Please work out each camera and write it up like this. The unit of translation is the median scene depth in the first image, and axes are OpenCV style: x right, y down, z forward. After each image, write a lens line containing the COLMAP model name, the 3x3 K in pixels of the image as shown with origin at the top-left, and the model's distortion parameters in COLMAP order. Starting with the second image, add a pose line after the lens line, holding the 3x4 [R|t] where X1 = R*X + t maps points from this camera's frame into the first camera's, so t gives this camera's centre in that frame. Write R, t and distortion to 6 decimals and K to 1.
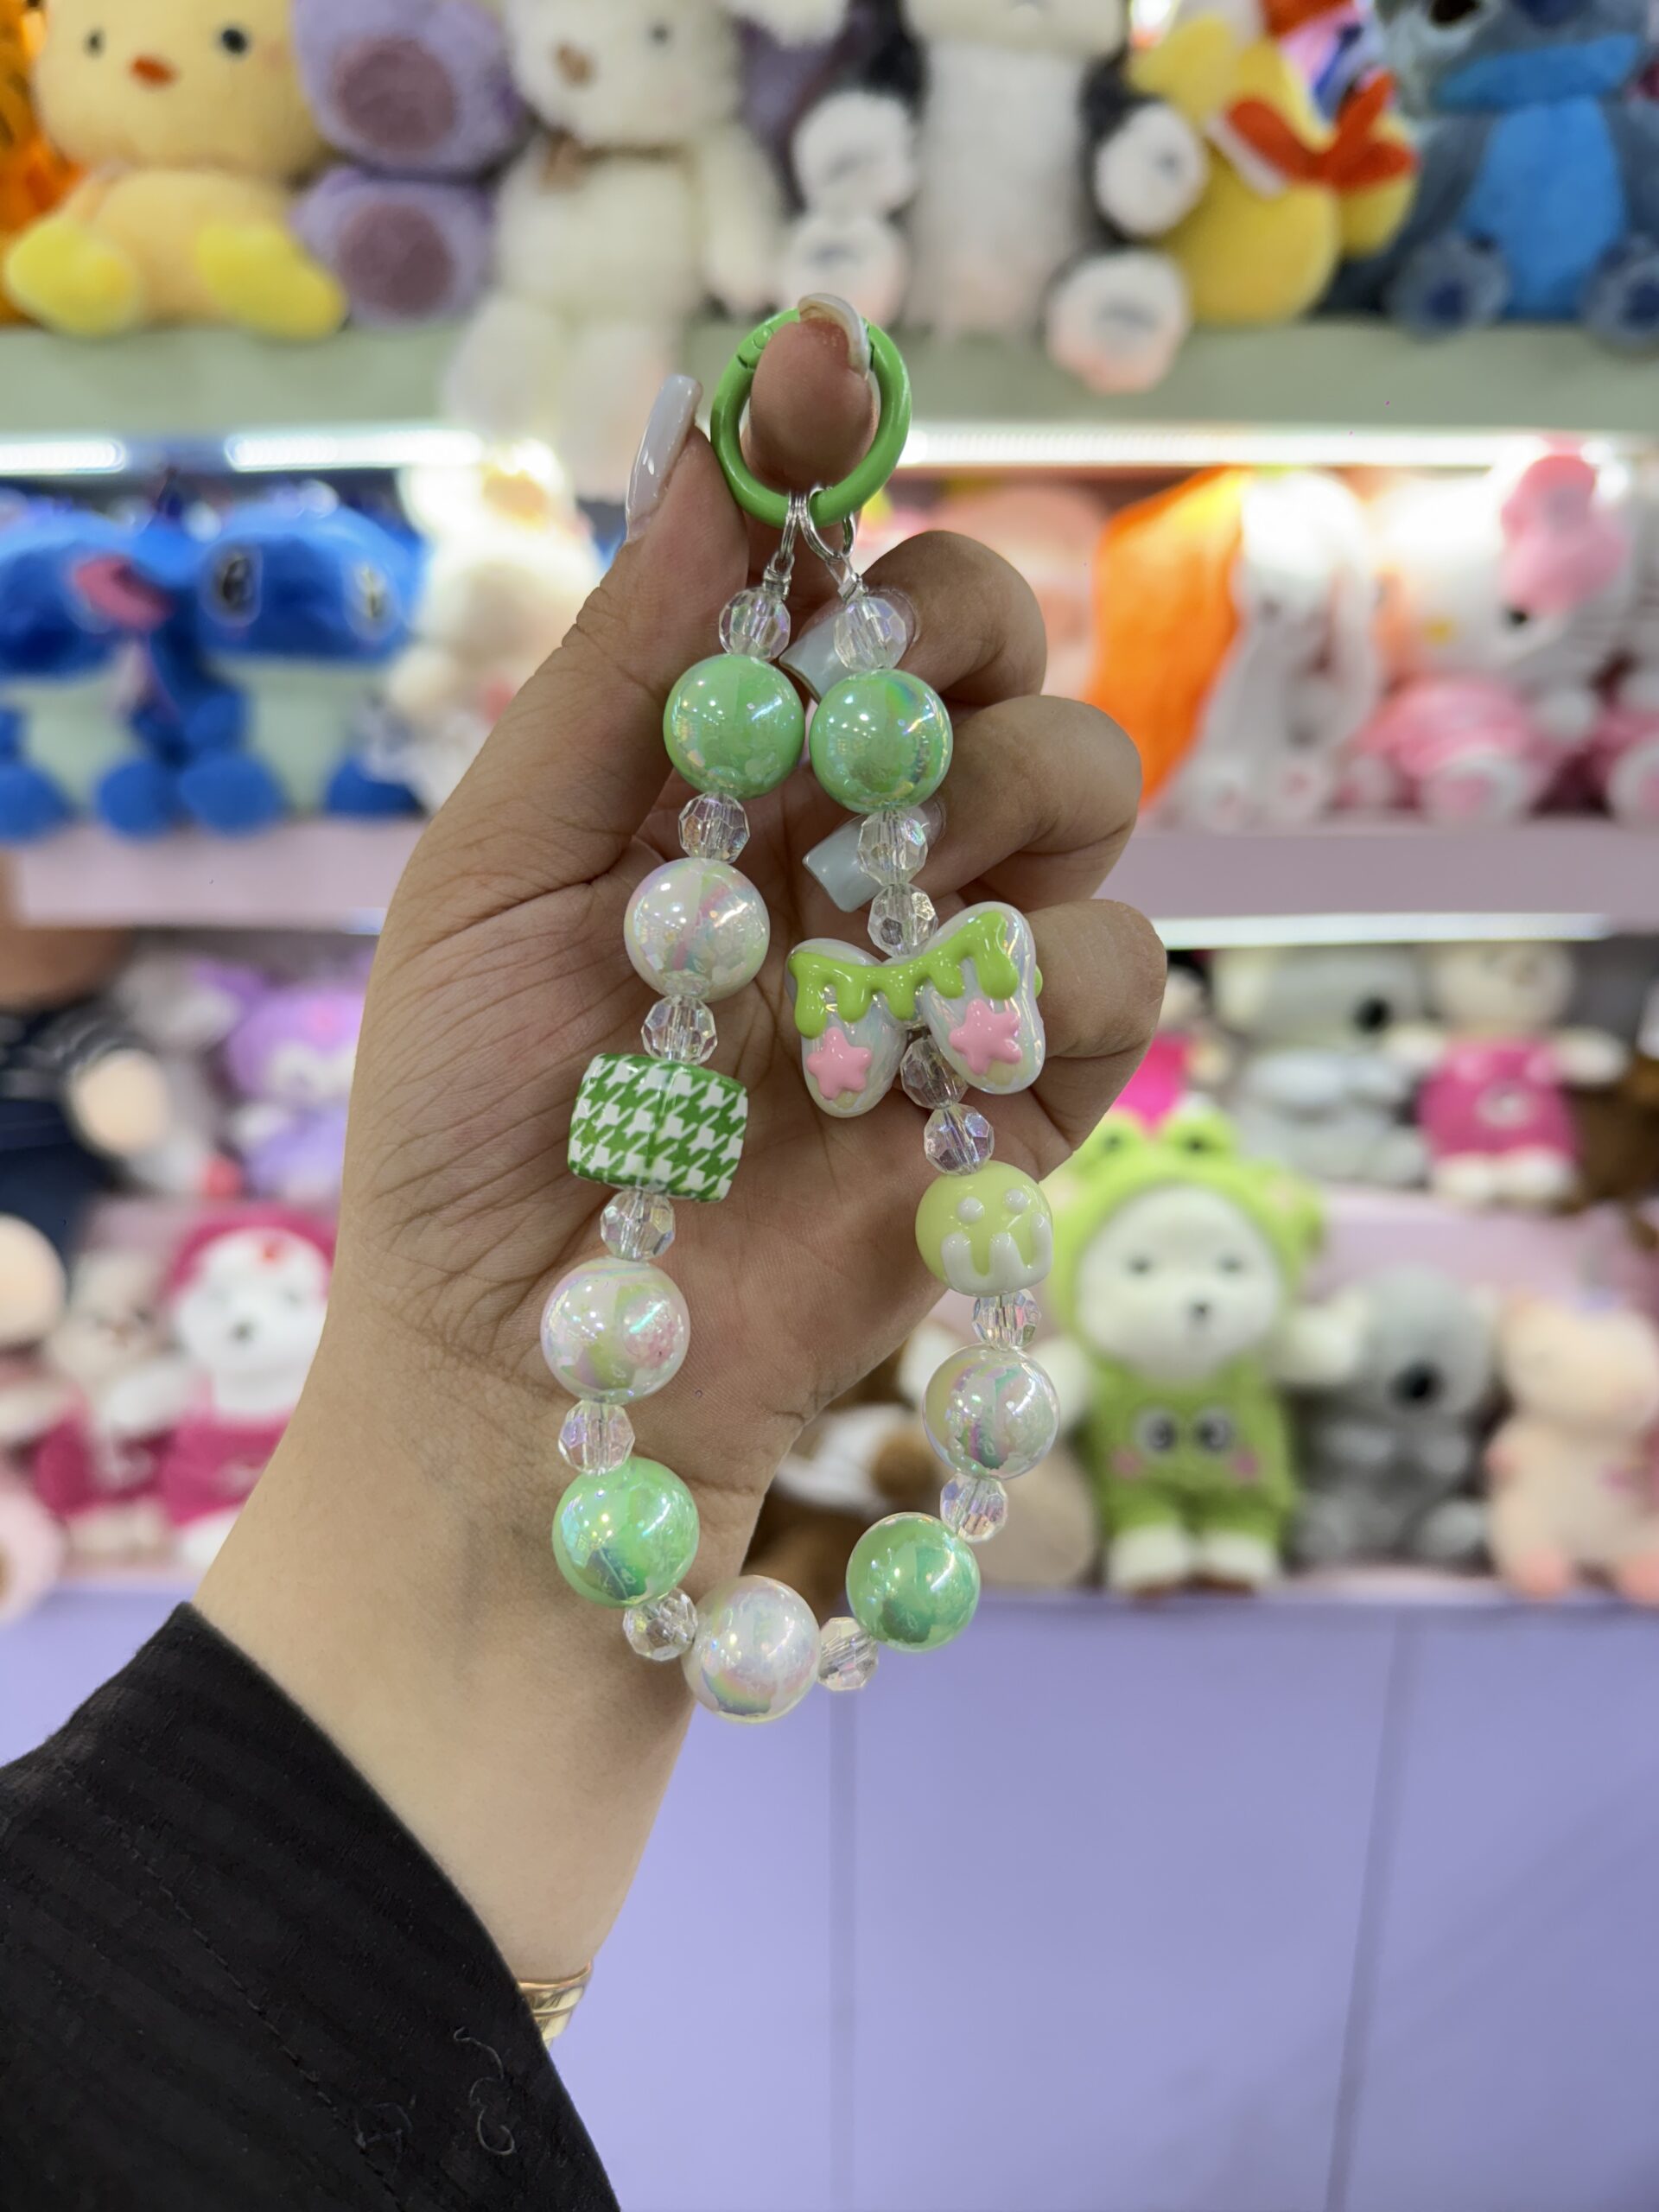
lens RADIAL K [[1663.2, 0, 828.8], [0, 1663.2, 1114.6], [0, 0, 1]] dist [-0.029274, -0.010282]
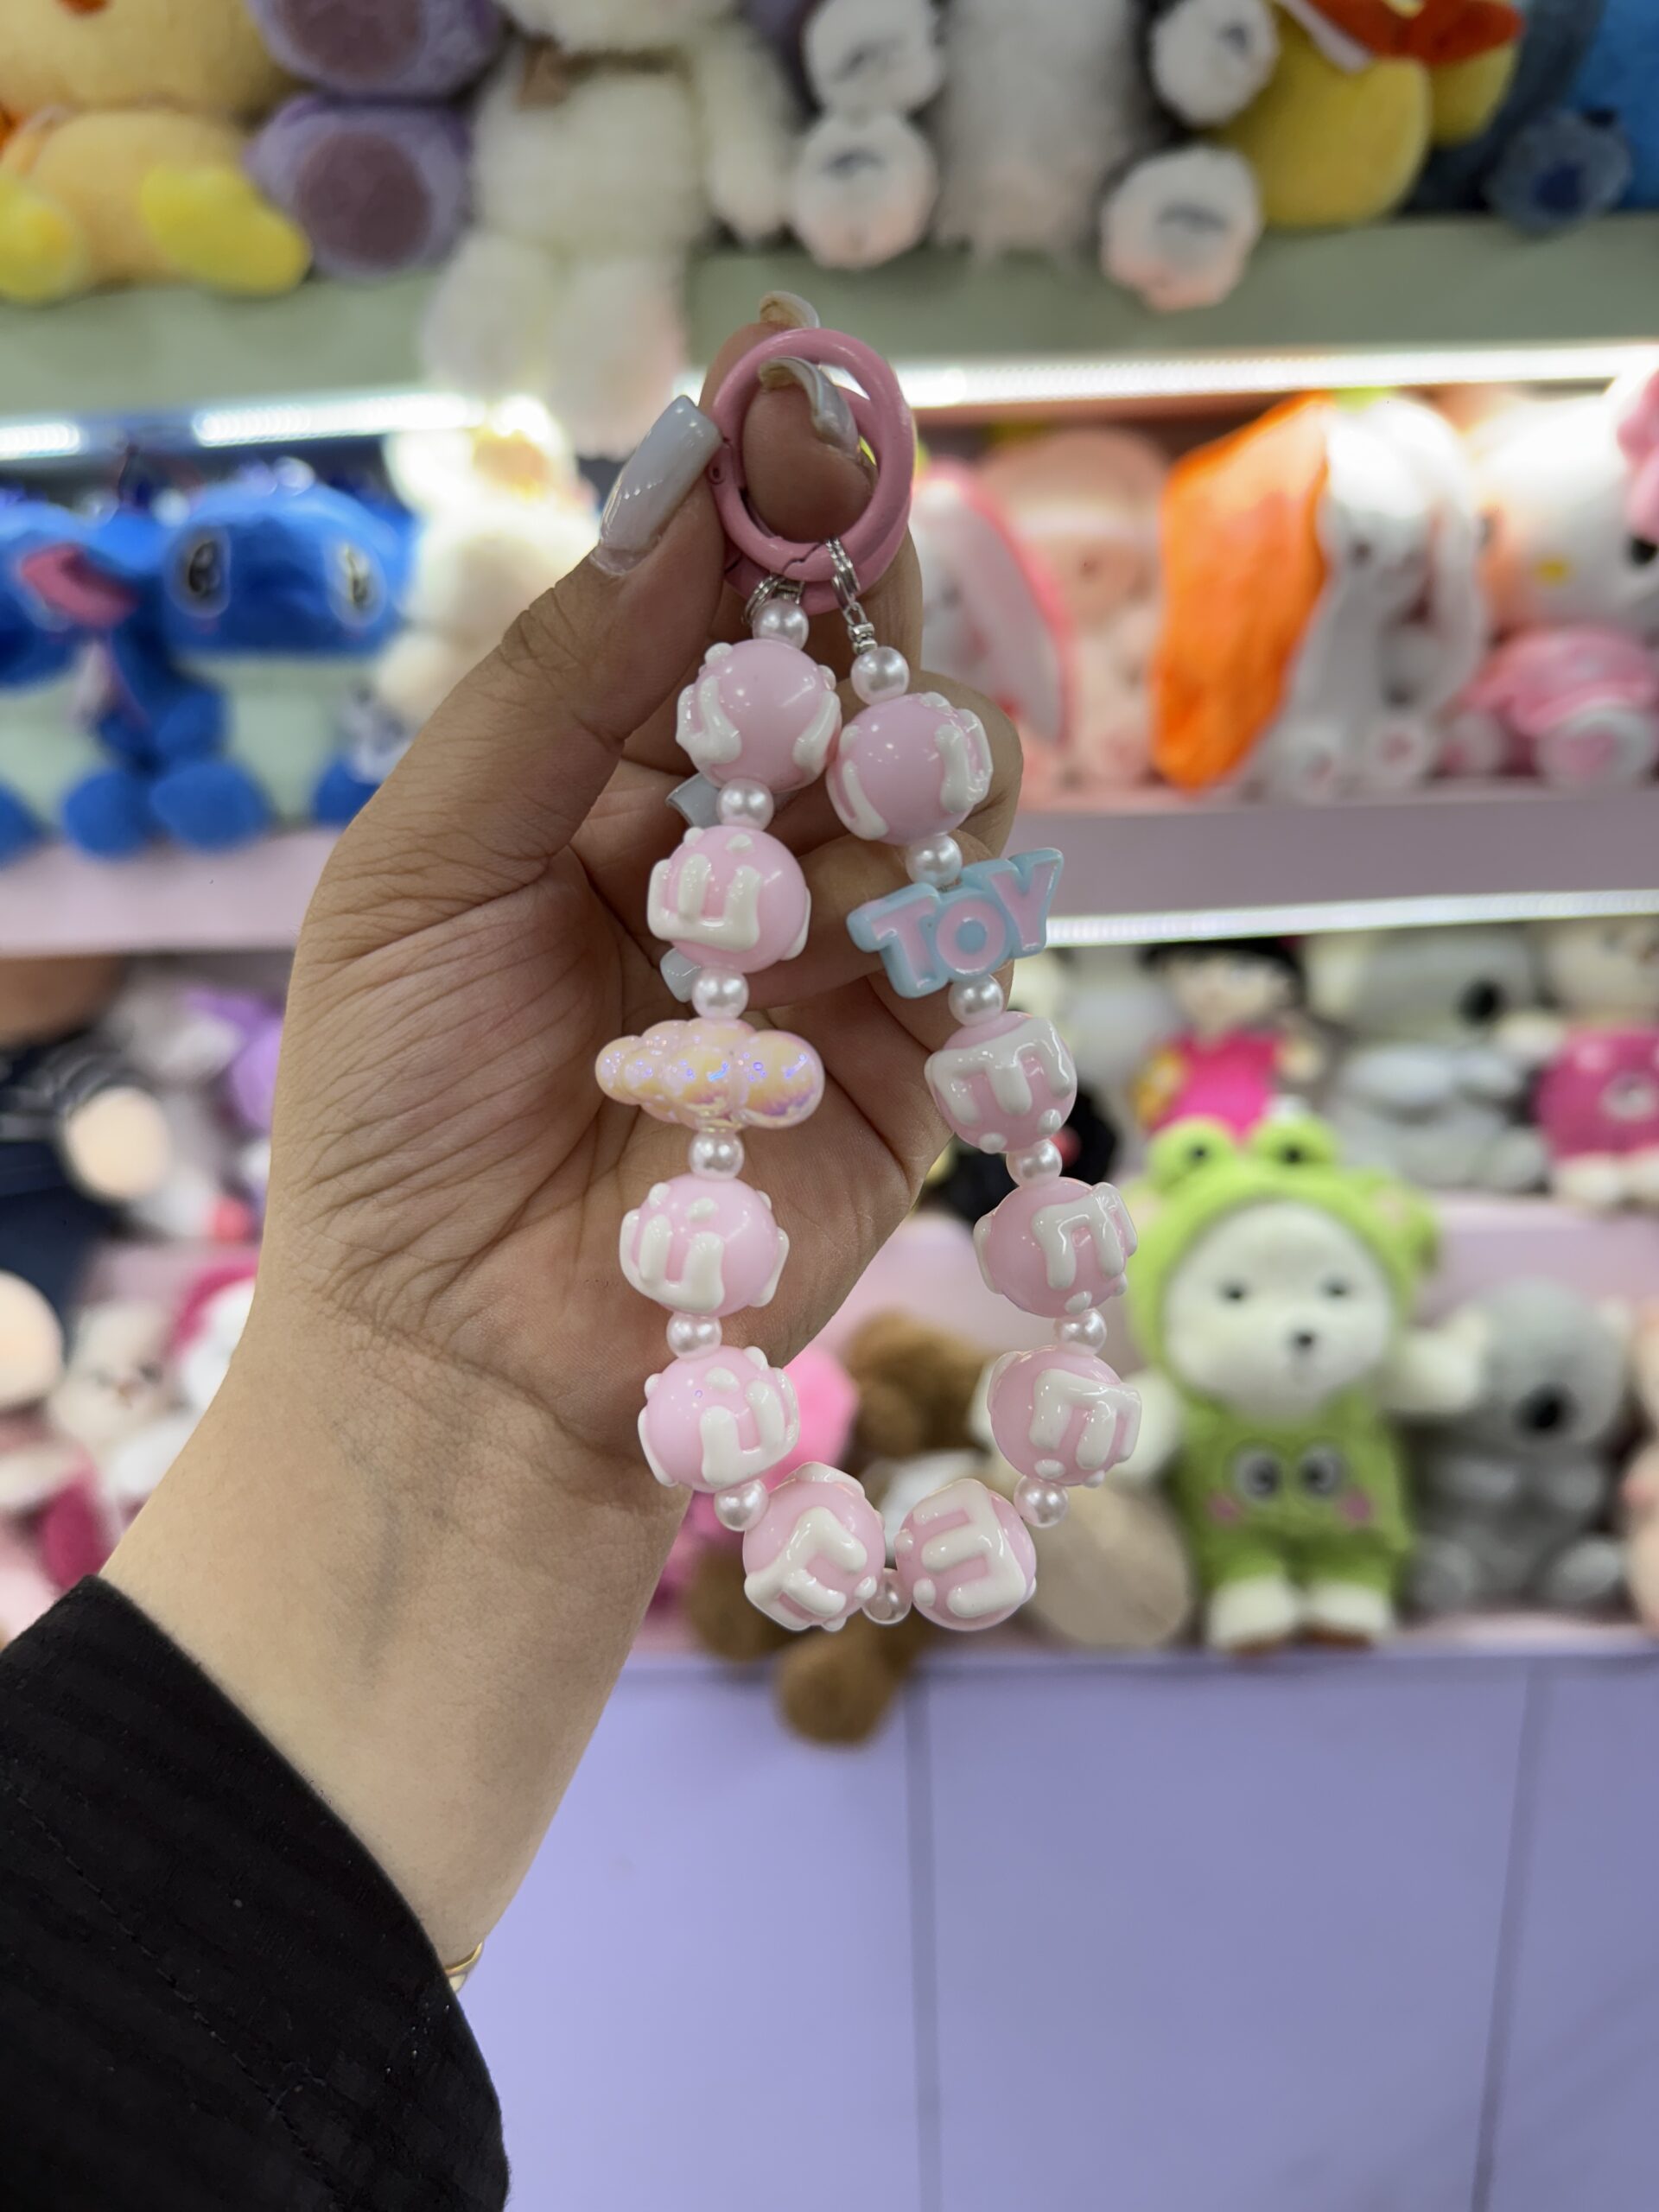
lens RADIAL K [[1664.7, 0, 836.4], [0, 1664.7, 1111.6], [0, 0, 1]] dist [-0.043839, 0.011281]
pose [[0.998904, -0.030778, -0.035255, 0.007909], [0.030987, 0.999505, 0.005400, -0.019549], [0.035071, -0.006486, 0.999364, 0.103456]]
